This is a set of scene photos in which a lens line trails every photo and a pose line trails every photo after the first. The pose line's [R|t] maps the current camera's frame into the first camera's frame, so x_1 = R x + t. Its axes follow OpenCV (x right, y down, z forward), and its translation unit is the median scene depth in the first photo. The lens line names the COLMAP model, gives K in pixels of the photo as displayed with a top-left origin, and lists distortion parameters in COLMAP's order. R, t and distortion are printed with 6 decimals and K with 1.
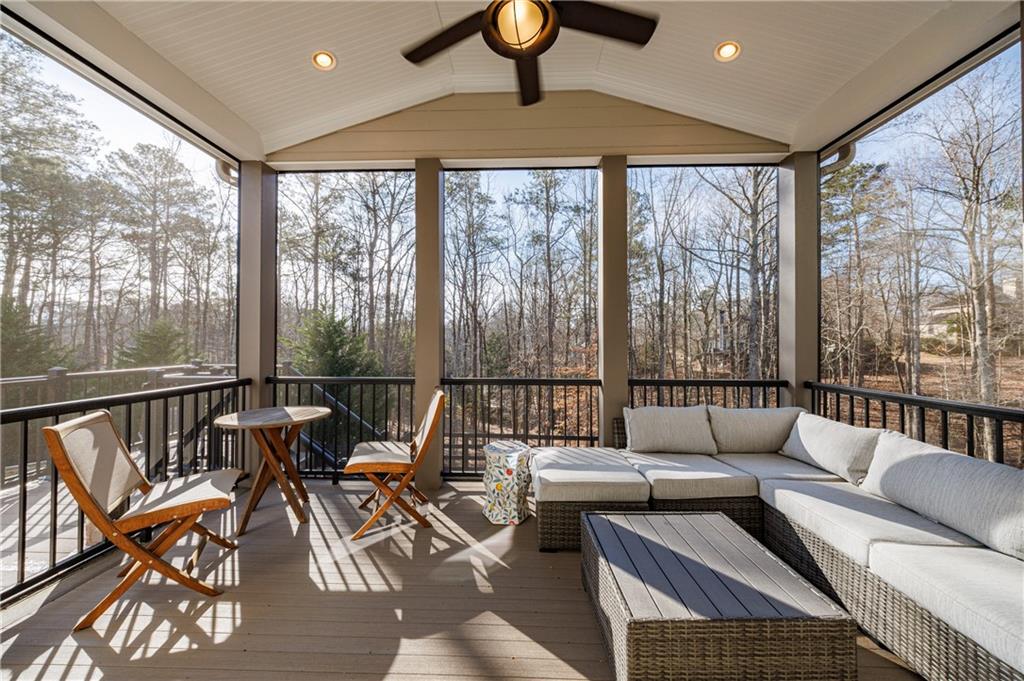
lens RADIAL K [[351.5, 0, 511.1], [0, 351.5, 339.1], [0, 0, 1]] dist [0.000932, -0.000318]
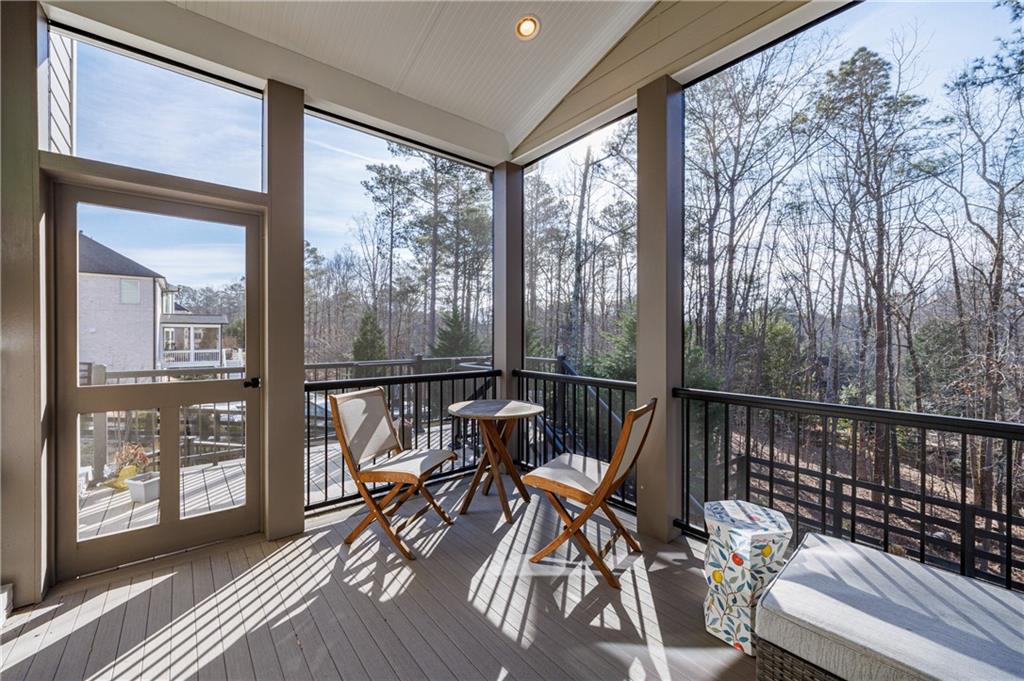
lens RADIAL K [[405.2, 0, 512.0], [0, 405.2, 340.5], [0, 0, 1]] dist [0.000222, -0.000420]
pose [[0.656027, 0.007666, -0.754699, 0.255227], [0.006845, 0.999847, 0.016106, 0.001817], [0.754707, -0.015732, 0.655874, 0.281897]]
